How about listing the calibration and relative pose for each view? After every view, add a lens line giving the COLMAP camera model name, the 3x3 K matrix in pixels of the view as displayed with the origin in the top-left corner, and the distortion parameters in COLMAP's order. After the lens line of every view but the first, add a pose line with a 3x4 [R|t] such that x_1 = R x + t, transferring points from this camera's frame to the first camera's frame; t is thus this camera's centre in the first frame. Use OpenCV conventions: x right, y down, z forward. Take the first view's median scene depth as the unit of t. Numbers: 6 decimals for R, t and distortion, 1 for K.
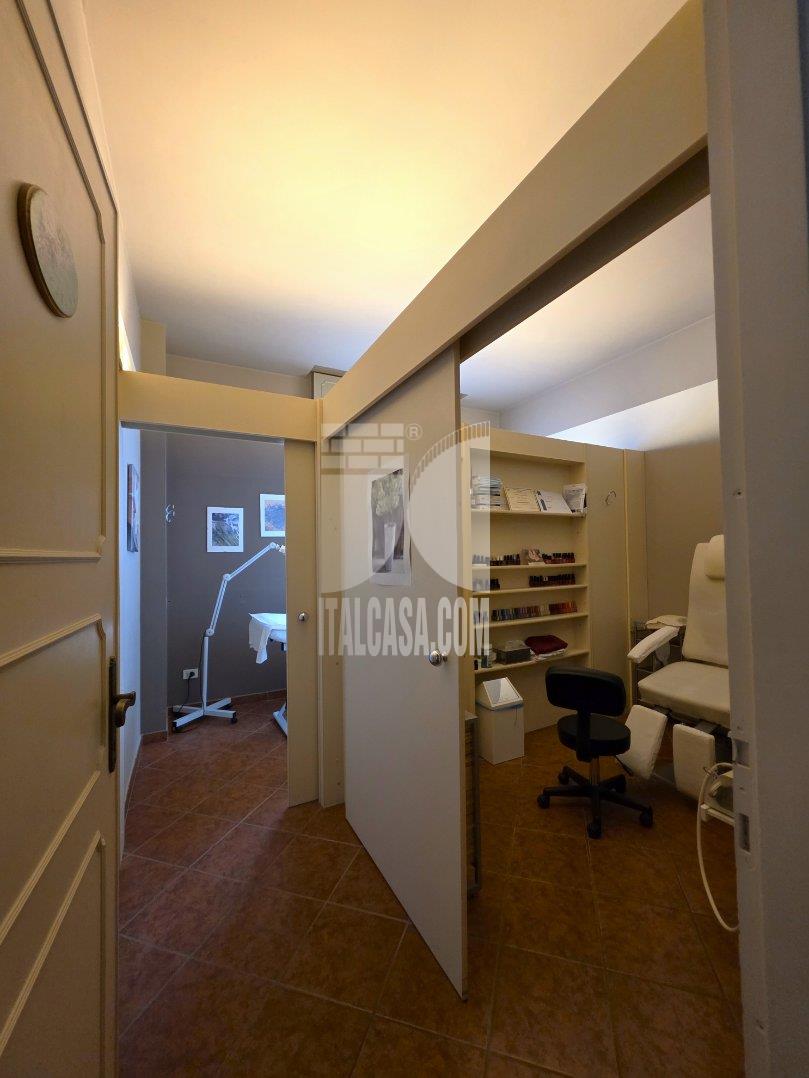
lens RADIAL K [[438.0, 0, 410.8], [0, 438.0, 542.7], [0, 0, 1]] dist [0.004628, 0.000149]
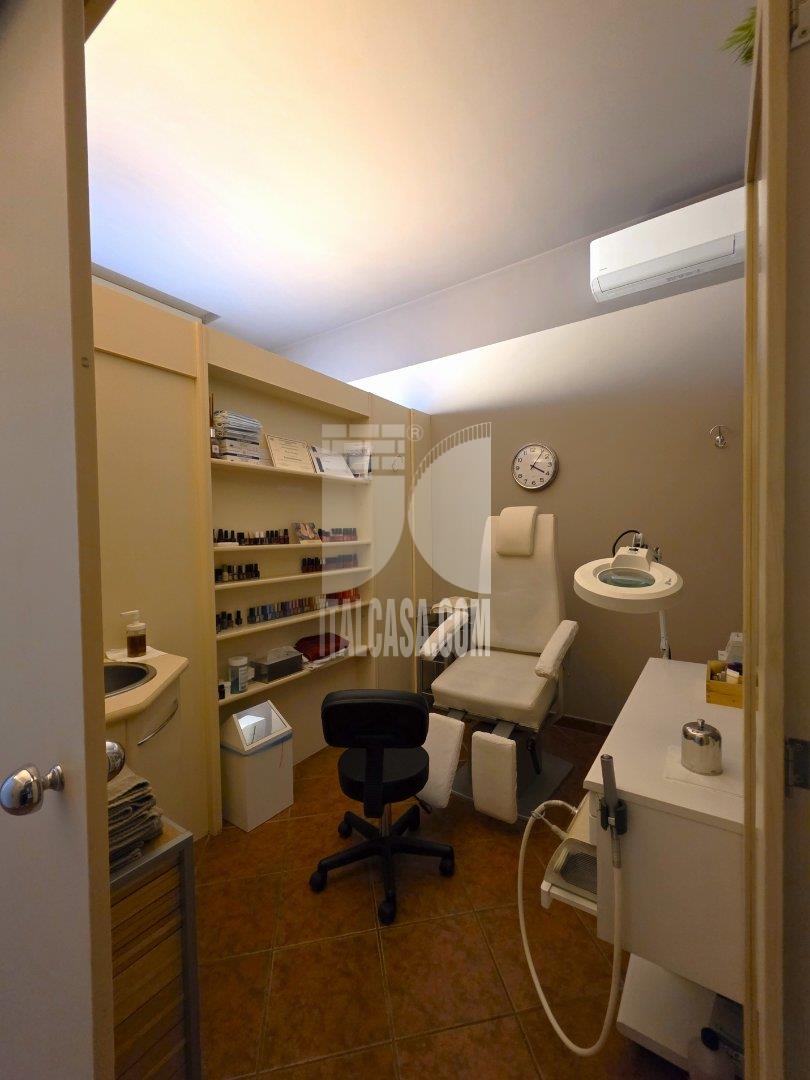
lens RADIAL K [[438.8, 0, 411.3], [0, 438.8, 543.7], [0, 0, 1]] dist [0.004628, 0.000149]
pose [[0.878705, -0.011464, 0.477228, 0.084722], [-0.009527, 0.999091, 0.041543, 0.019658], [-0.477270, -0.041051, 0.877797, 0.273940]]
